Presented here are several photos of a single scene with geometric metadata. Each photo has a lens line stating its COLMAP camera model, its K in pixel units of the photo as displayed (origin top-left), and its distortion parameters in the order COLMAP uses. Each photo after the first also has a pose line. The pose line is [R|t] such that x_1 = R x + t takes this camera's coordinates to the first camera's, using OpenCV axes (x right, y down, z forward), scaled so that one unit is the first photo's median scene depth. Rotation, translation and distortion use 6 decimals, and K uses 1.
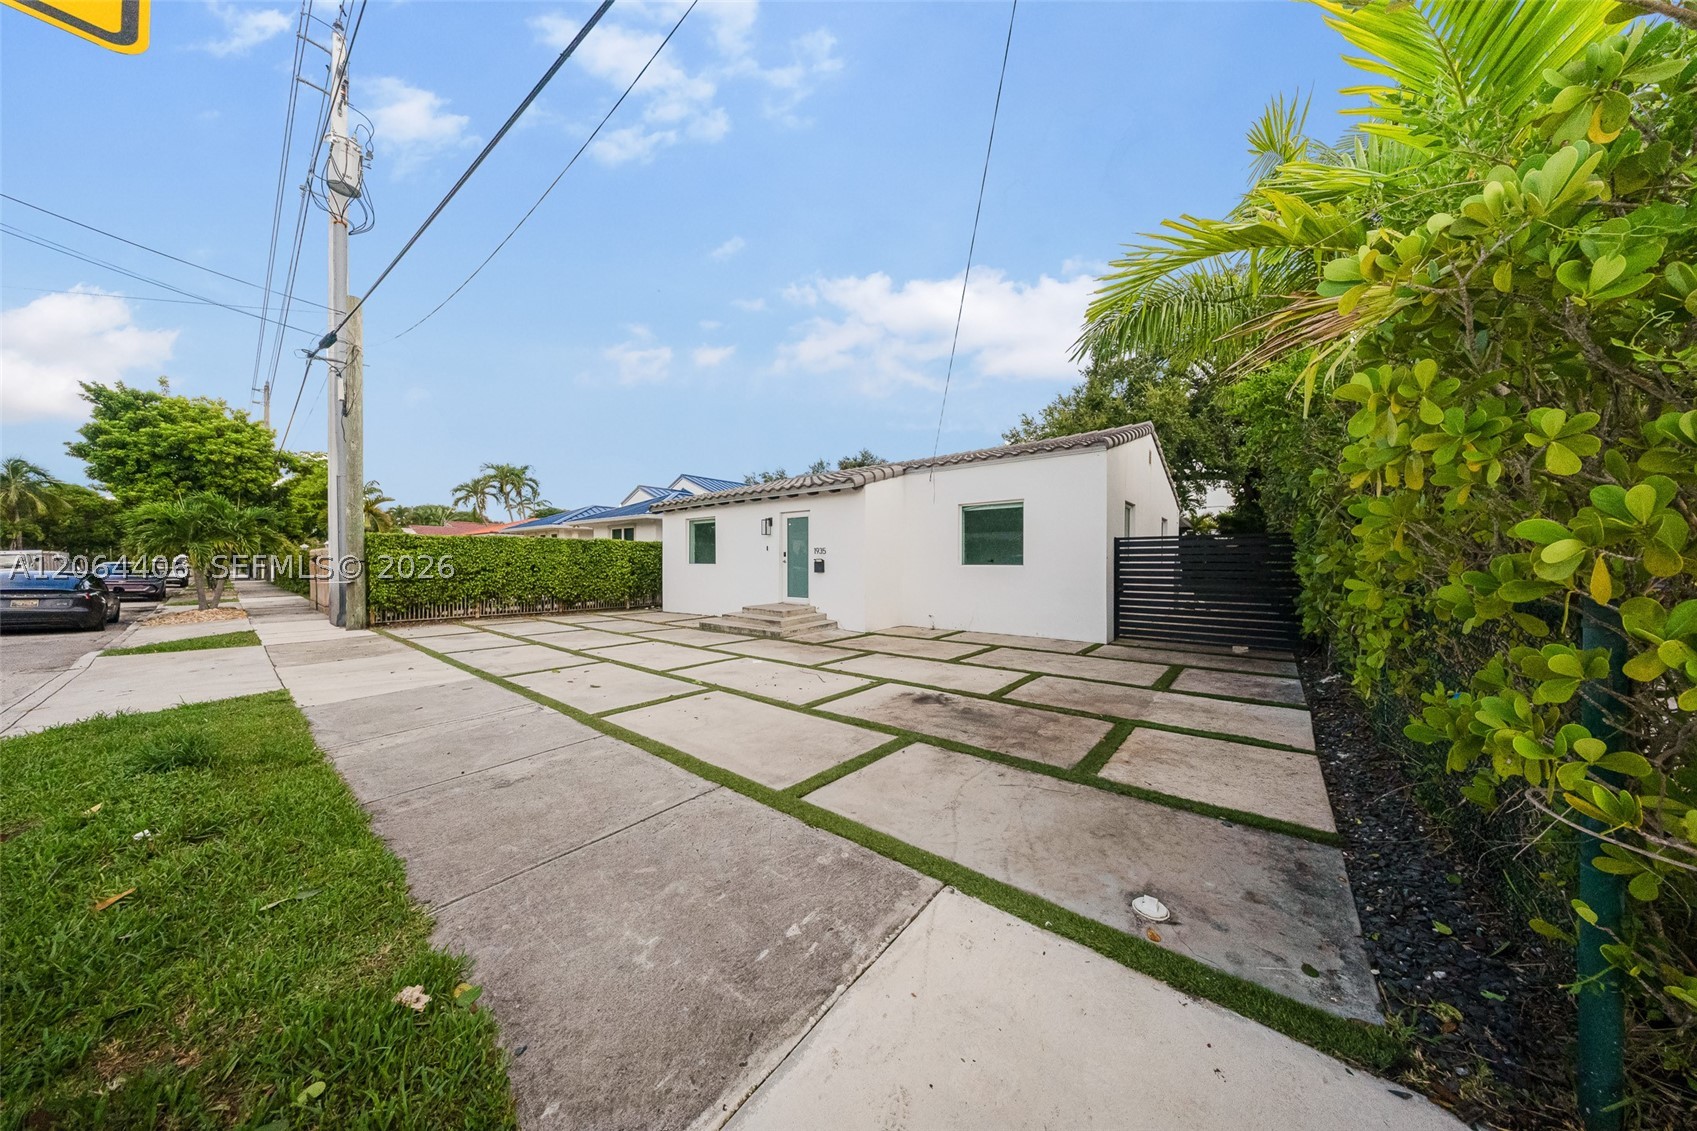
lens RADIAL K [[509.2, 0, 842.1], [0, 509.2, 568.5], [0, 0, 1]] dist [0.000994, -0.000555]
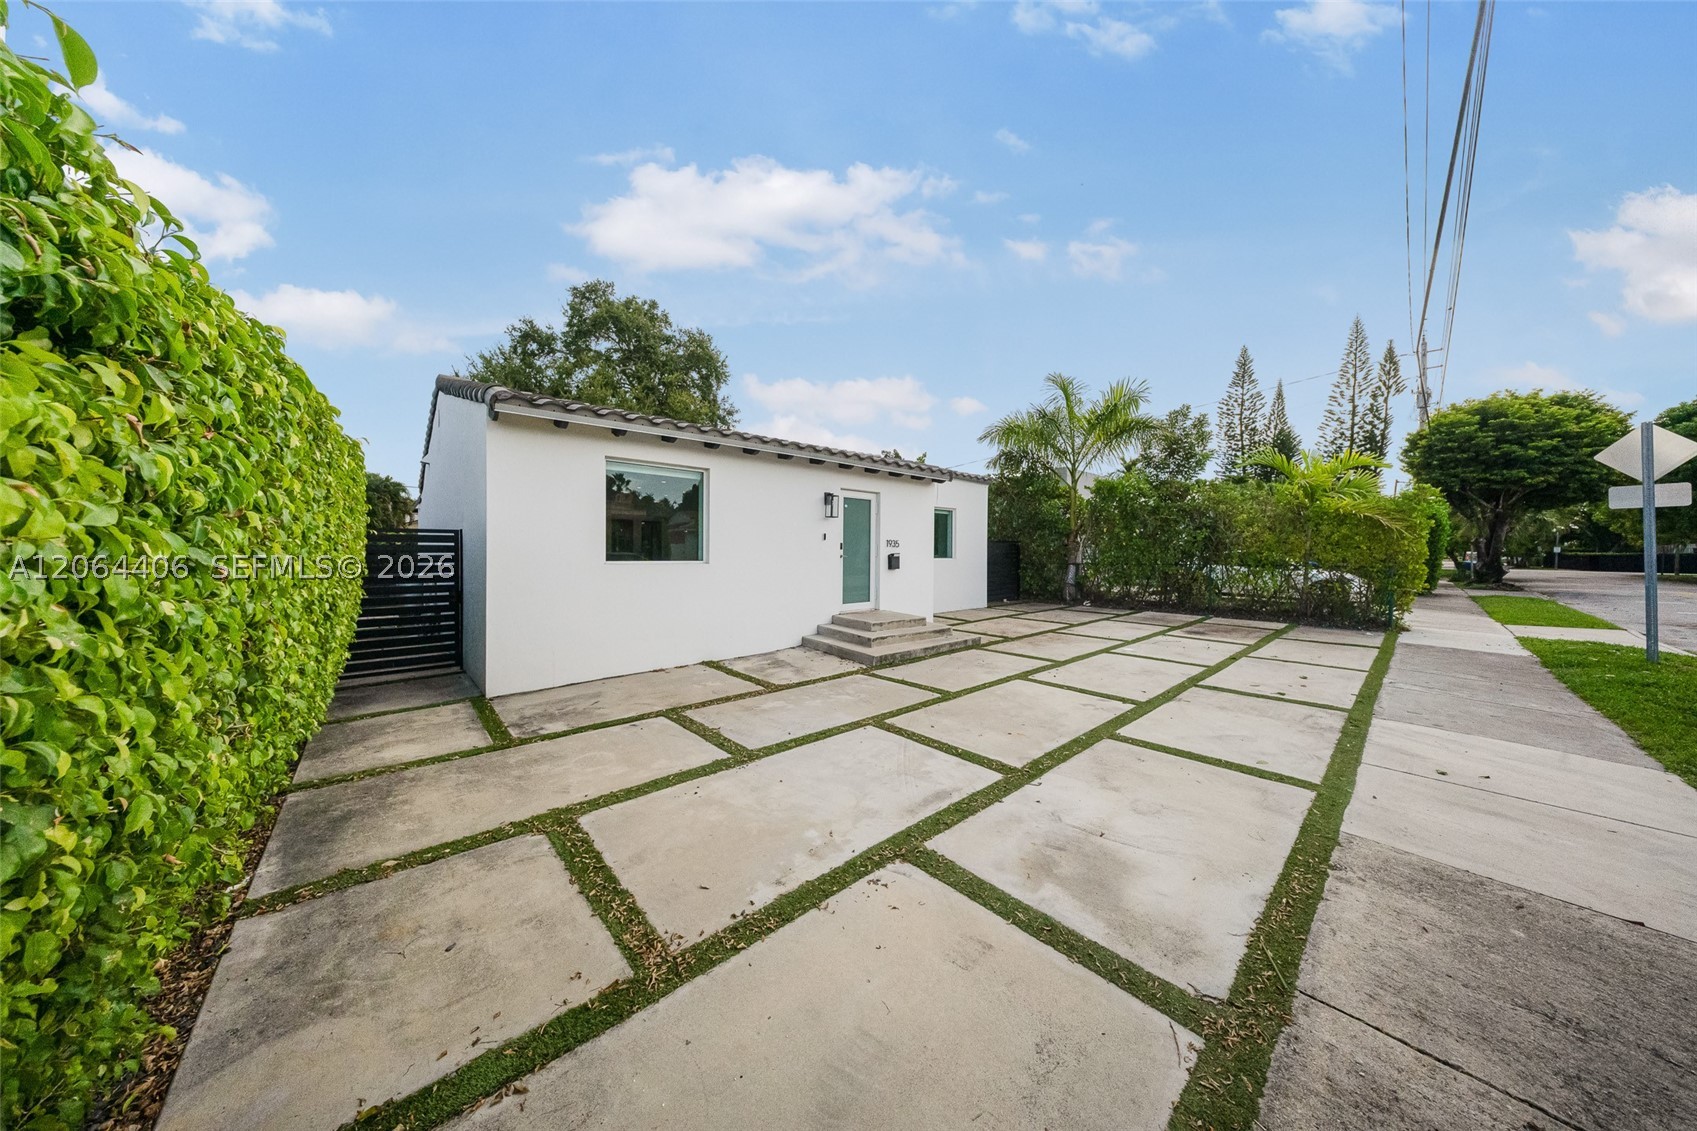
lens RADIAL K [[509.2, 0, 845.5], [0, 509.2, 561.3], [0, 0, 1]] dist [0.000994, -0.000555]
pose [[0.164628, -0.019124, 0.986170, -0.858329], [0.003867, 0.999817, 0.018743, -0.020614], [-0.986348, 0.000728, 0.164671, 0.901771]]
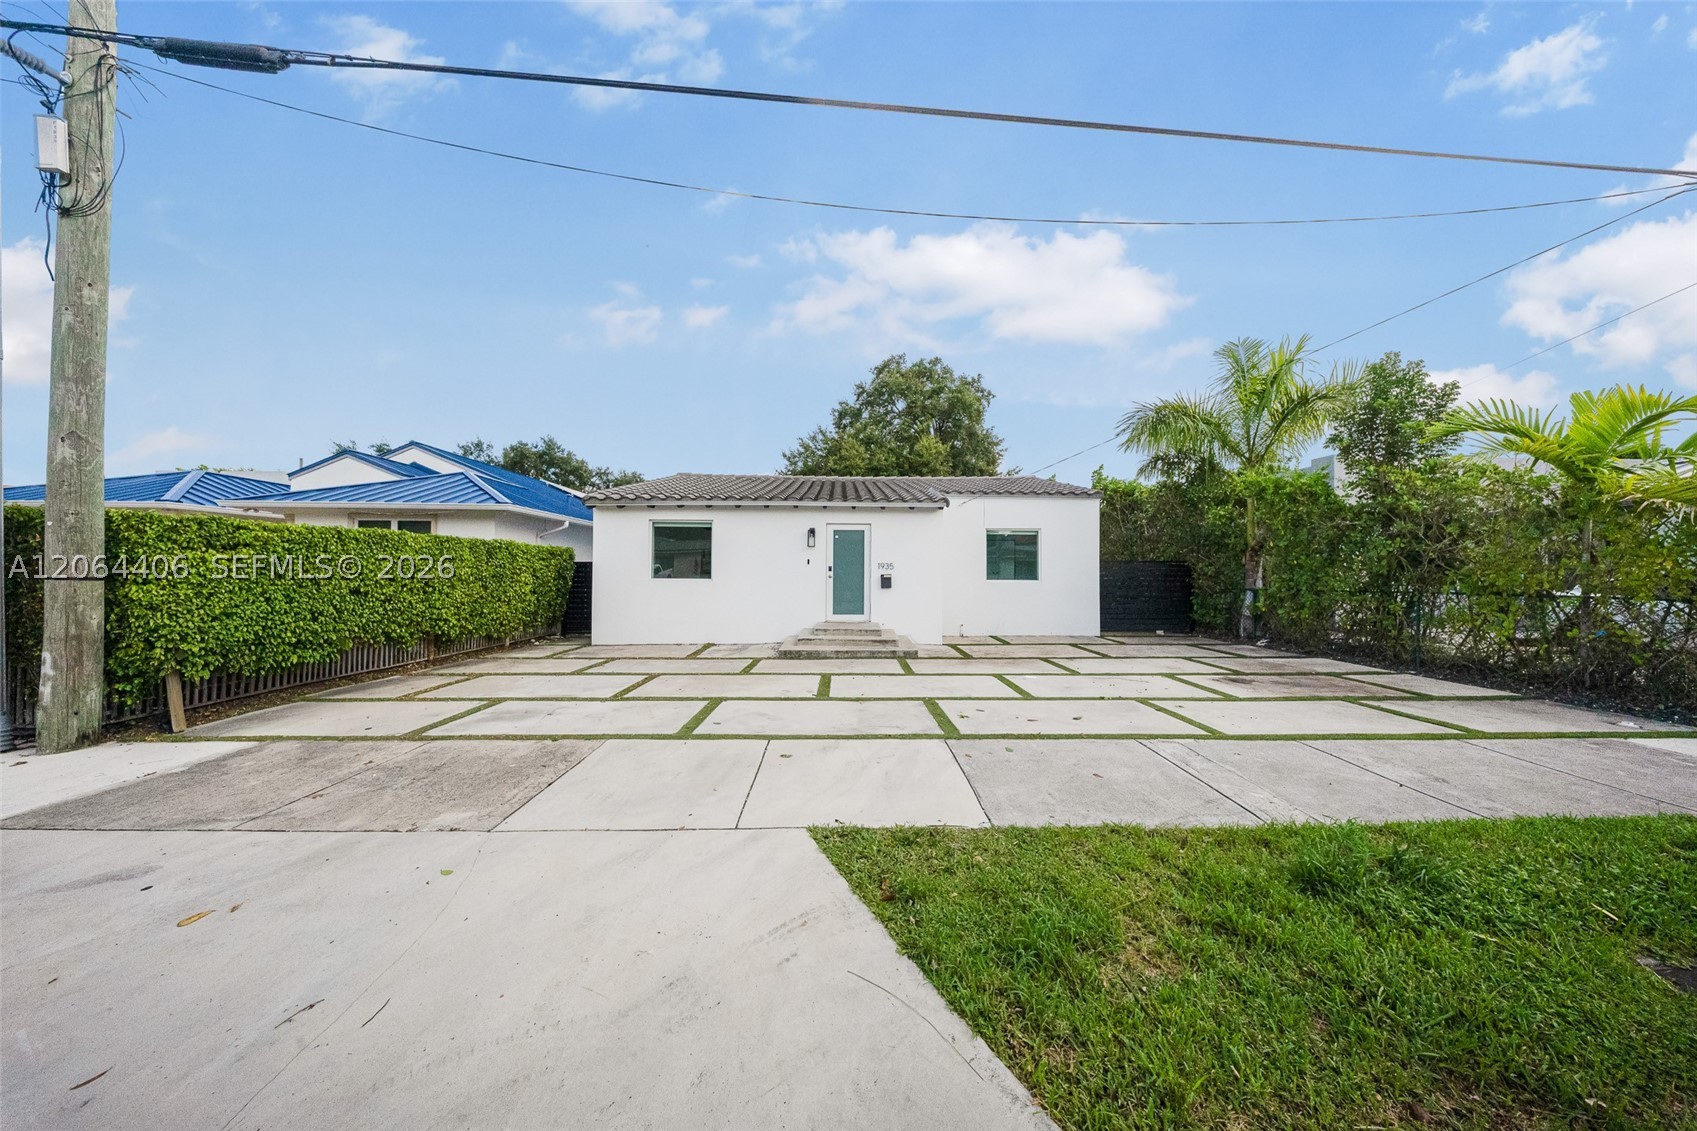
lens RADIAL K [[509.2, 0, 860.0], [0, 509.2, 568.0], [0, 0, 1]] dist [0.000994, -0.000555]
pose [[0.762039, 0.010981, 0.647438, -0.688726], [0.002441, 0.999800, -0.019831, -0.011316], [-0.647526, 0.016693, 0.761860, 0.273252]]
